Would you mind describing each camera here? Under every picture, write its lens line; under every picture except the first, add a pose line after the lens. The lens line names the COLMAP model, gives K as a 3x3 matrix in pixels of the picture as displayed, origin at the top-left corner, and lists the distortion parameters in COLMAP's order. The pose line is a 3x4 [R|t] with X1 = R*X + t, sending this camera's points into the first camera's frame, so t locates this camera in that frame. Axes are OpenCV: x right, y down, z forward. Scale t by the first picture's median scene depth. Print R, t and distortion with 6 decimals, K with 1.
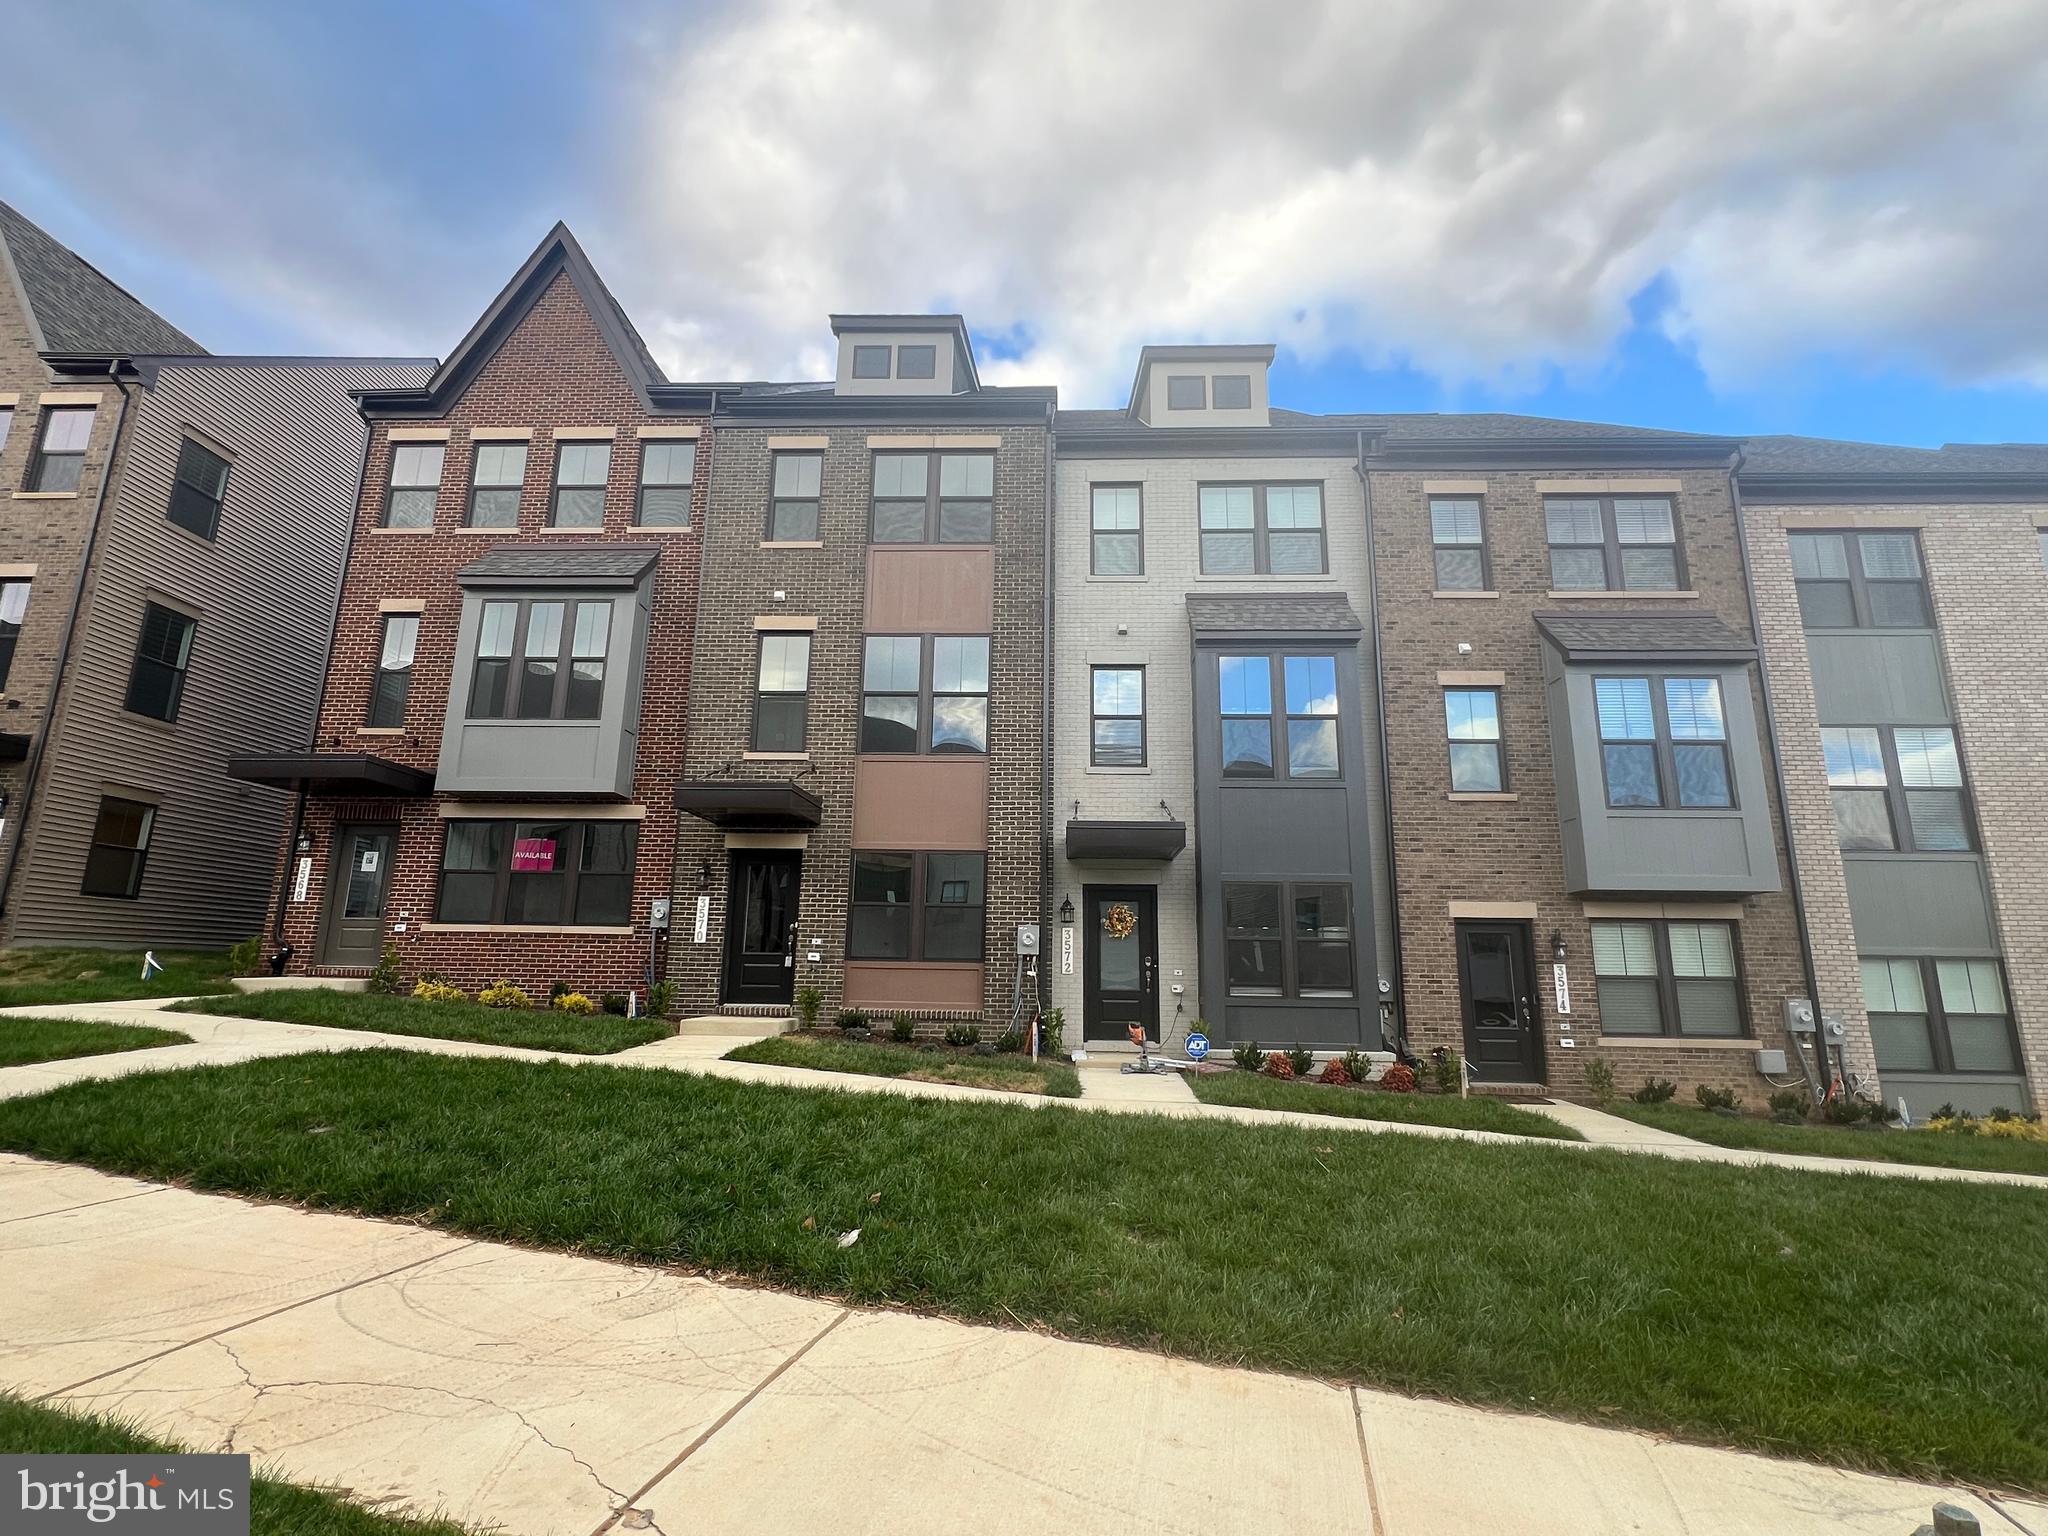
lens RADIAL K [[970.3, 0, 1017.0], [0, 970.3, 766.6], [0, 0, 1]] dist [-0.003083, 0.000166]
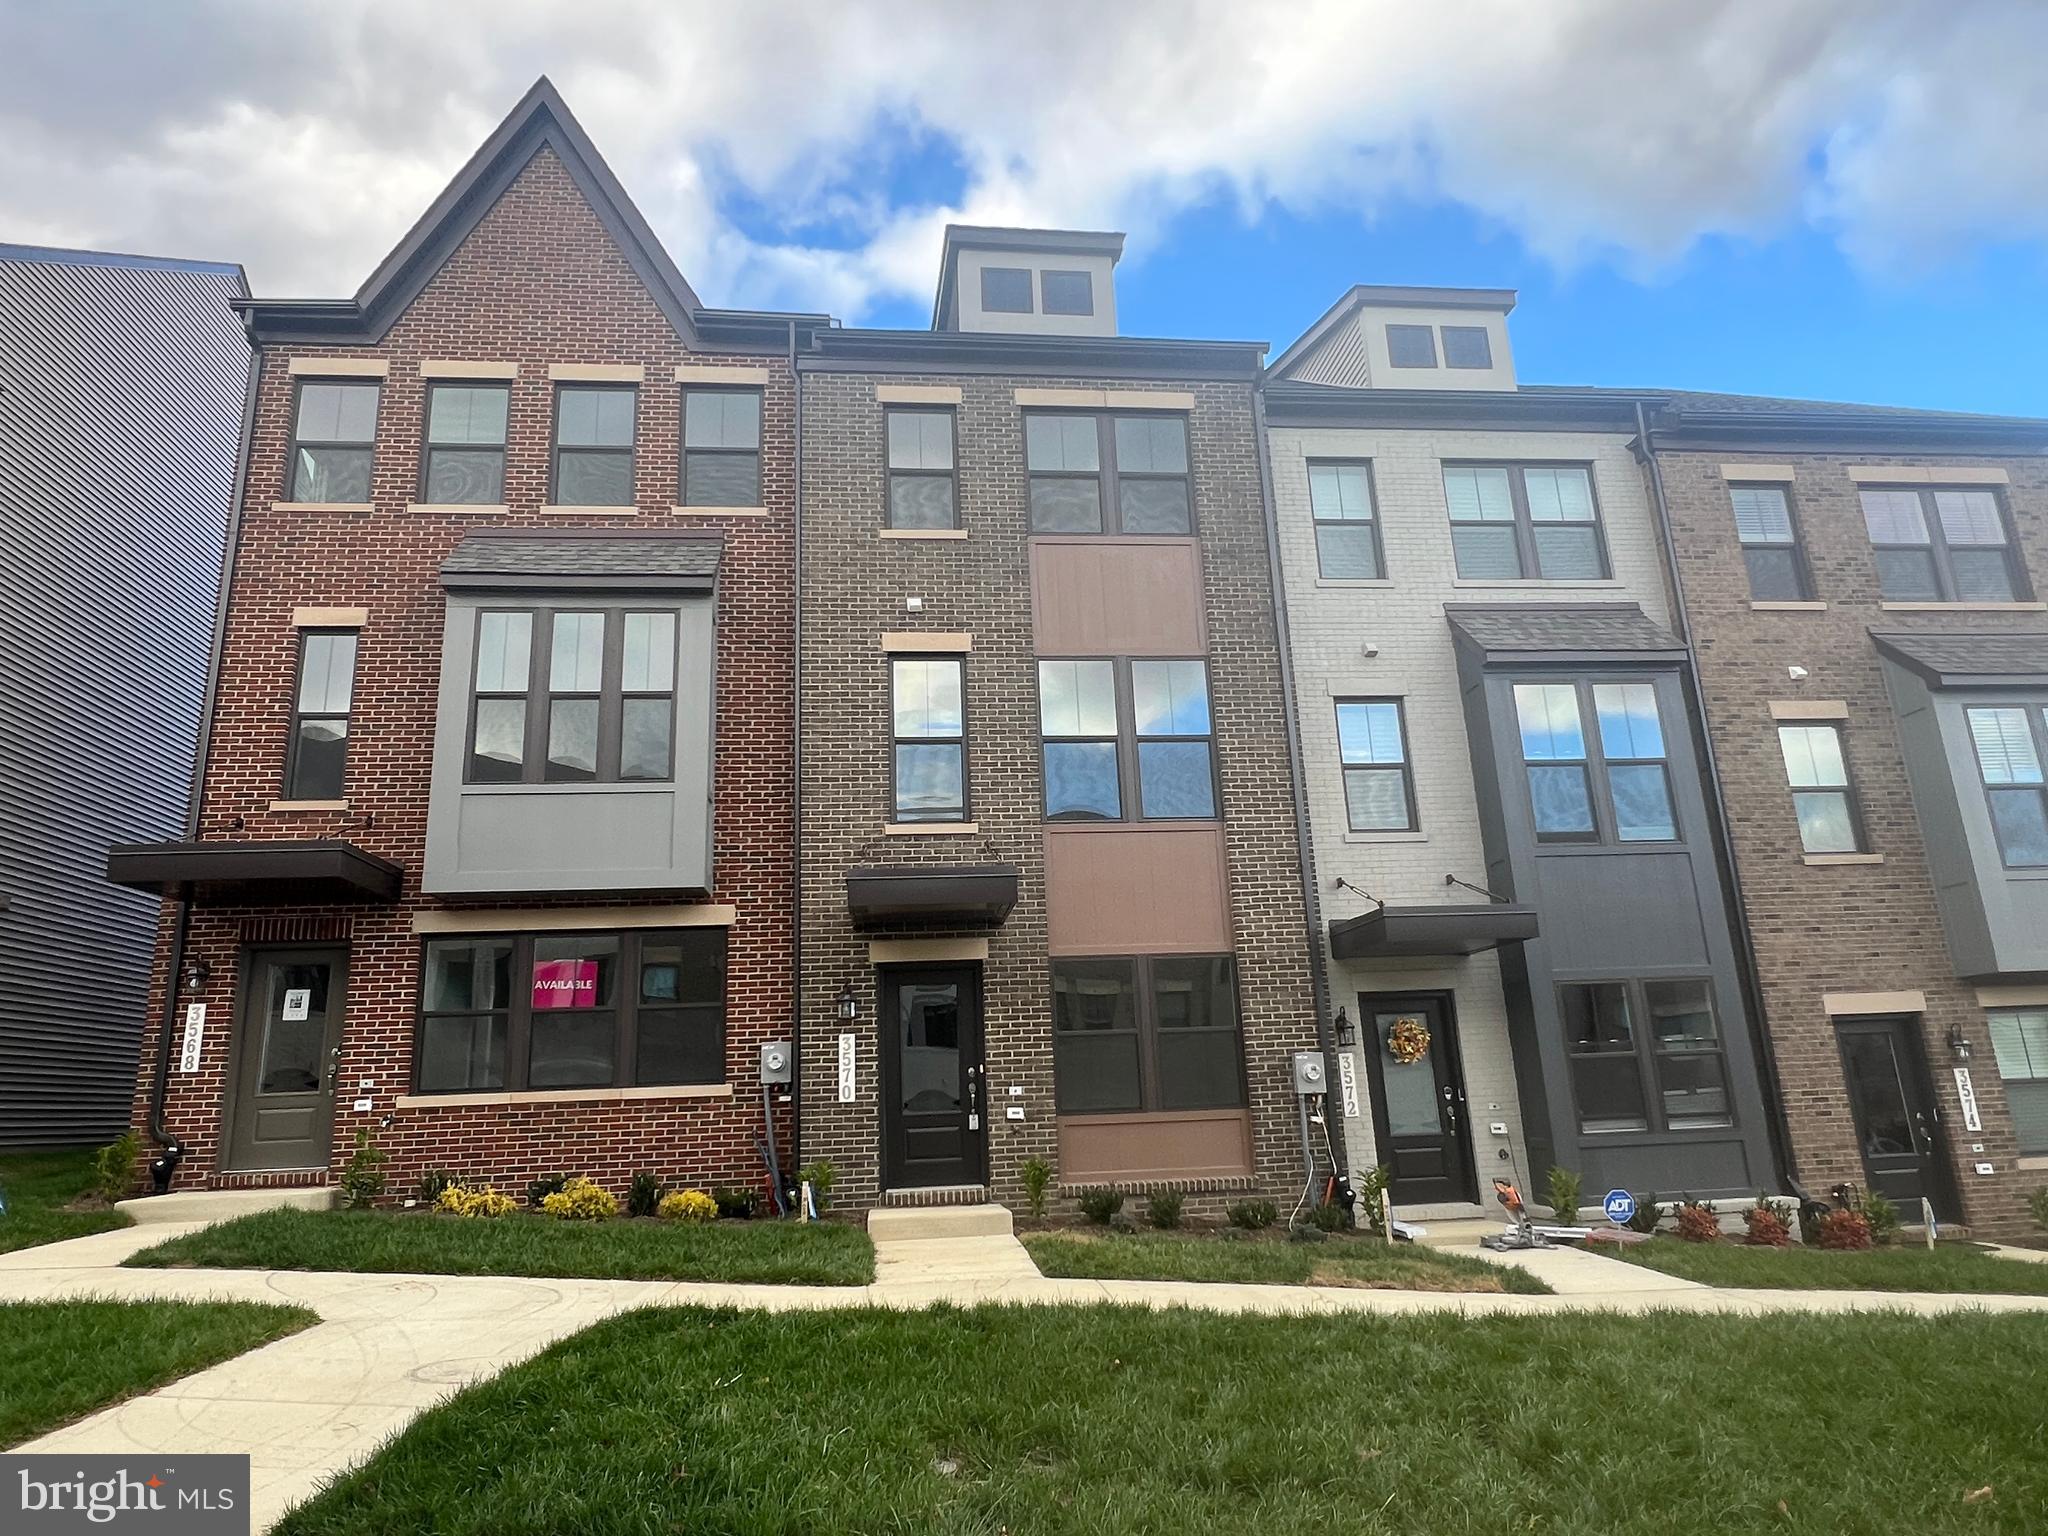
lens RADIAL K [[1255.6, 0, 1019.8], [0, 1255.6, 773.0], [0, 0, 1]] dist [-0.006646, 0.007958]
pose [[0.988171, -0.016933, 0.152418, -0.322236], [0.024278, 0.998625, -0.046460, -0.007430], [-0.151422, 0.049611, 0.987223, 0.084596]]
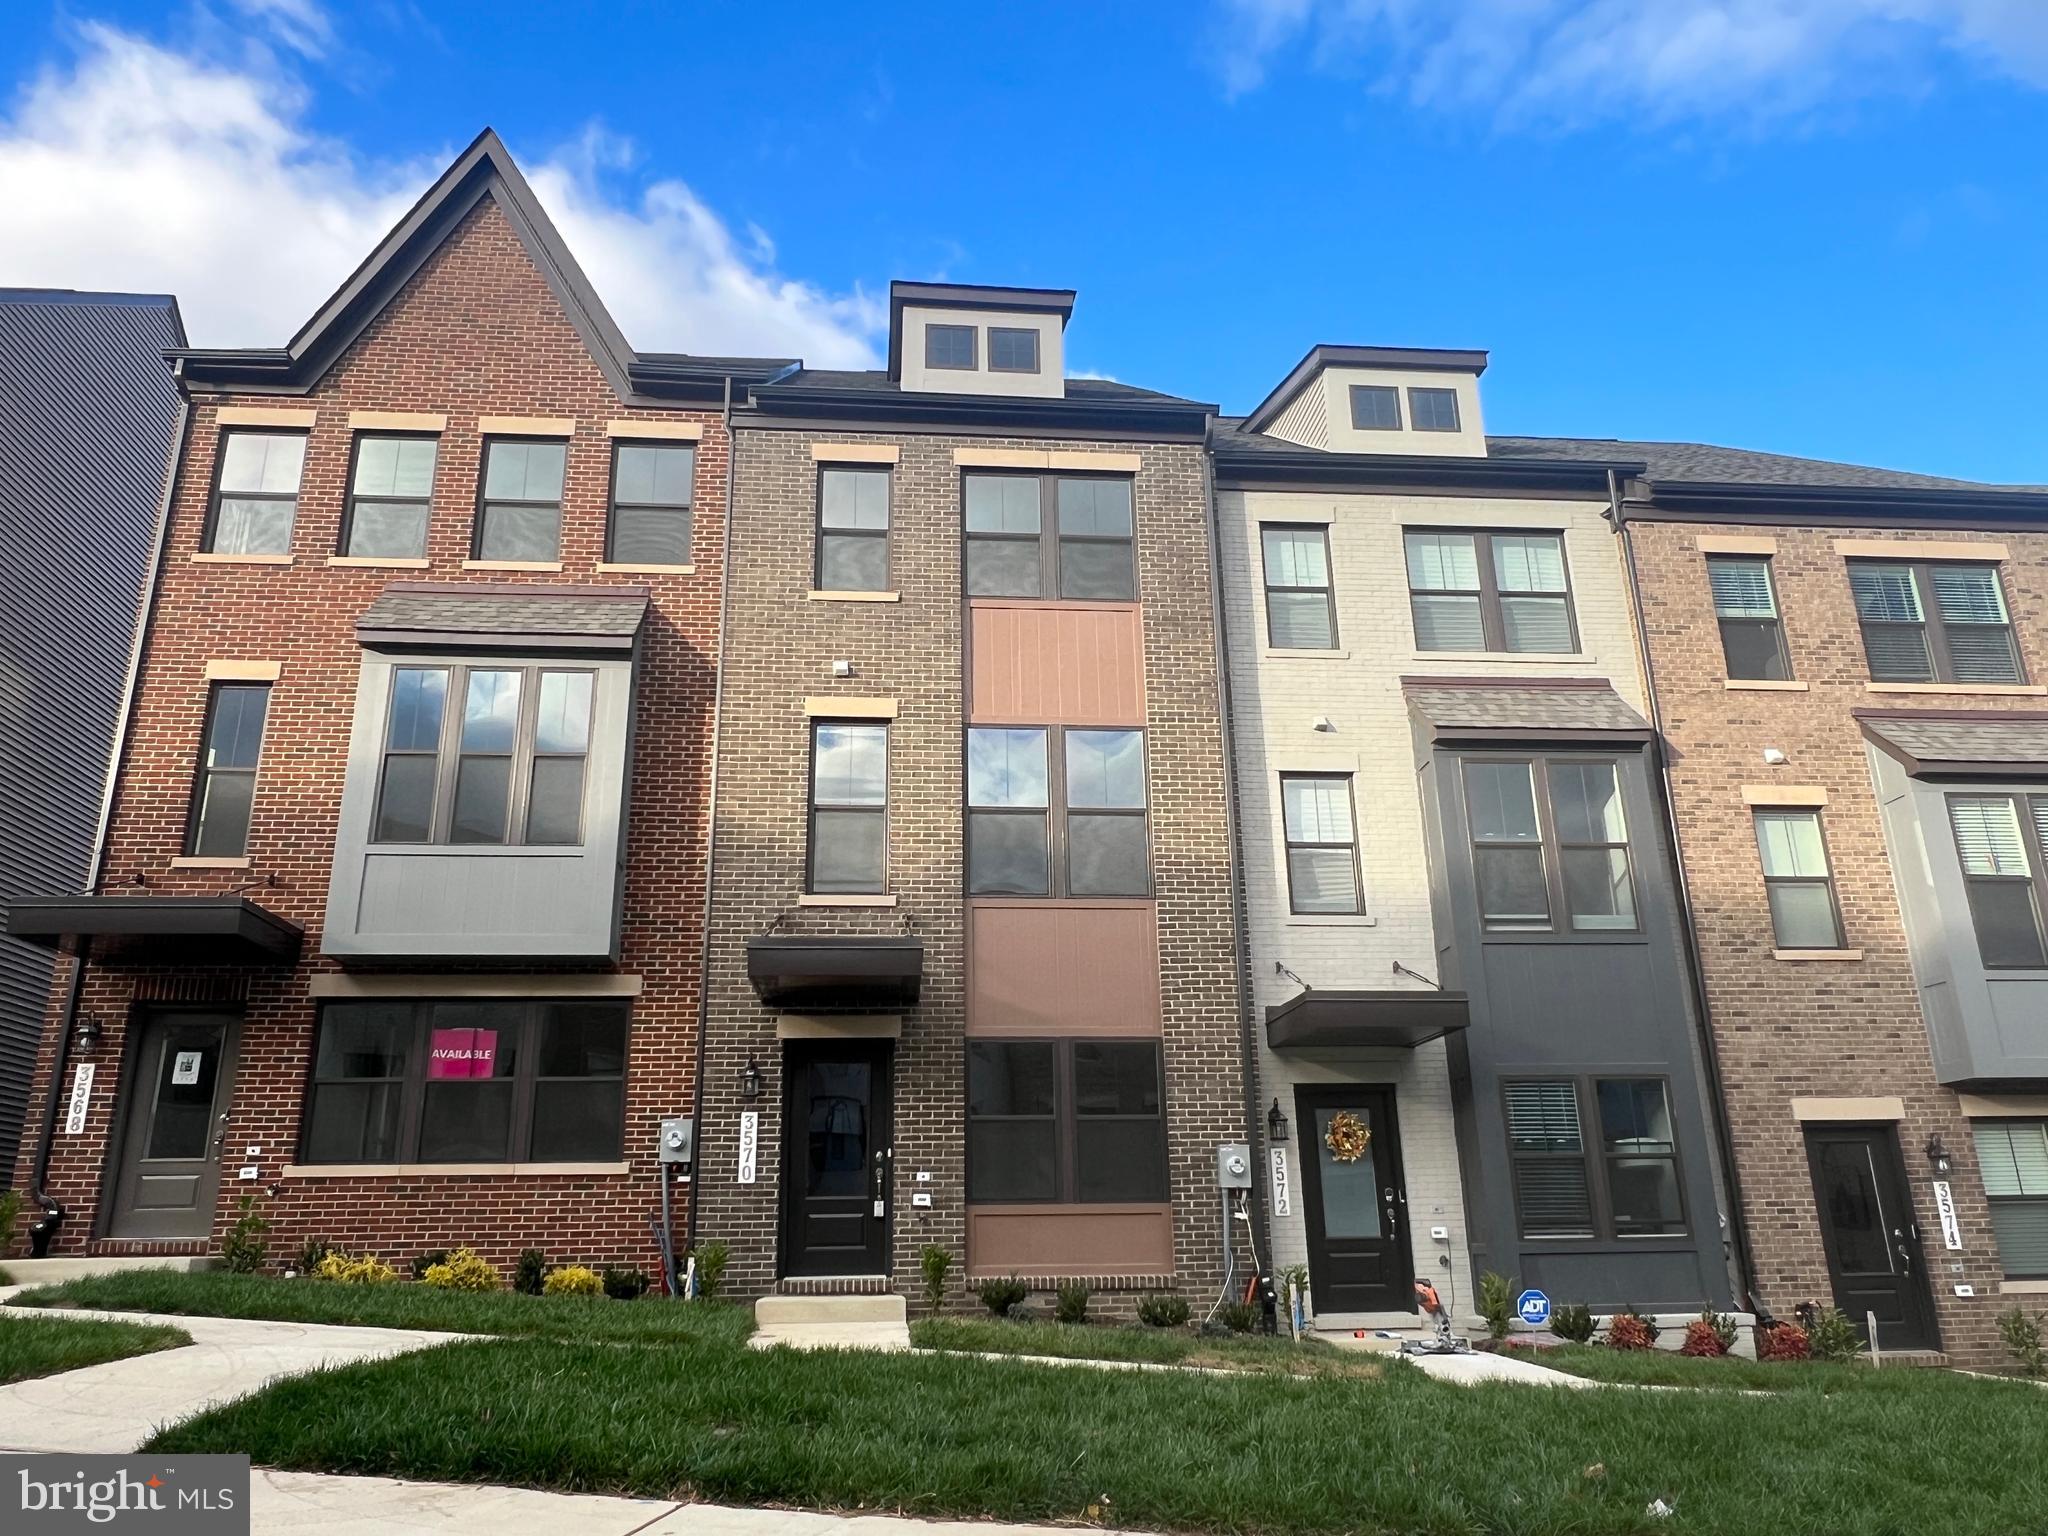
lens RADIAL K [[1481.4, 0, 1015.1], [0, 1481.4, 751.4], [0, 0, 1]] dist [-0.002493, 0.001387]
pose [[0.991212, 0.012555, 0.131687, -0.269129], [0.002675, 0.993380, -0.114847, 0.004903], [-0.132257, 0.114190, 0.984616, -0.052514]]
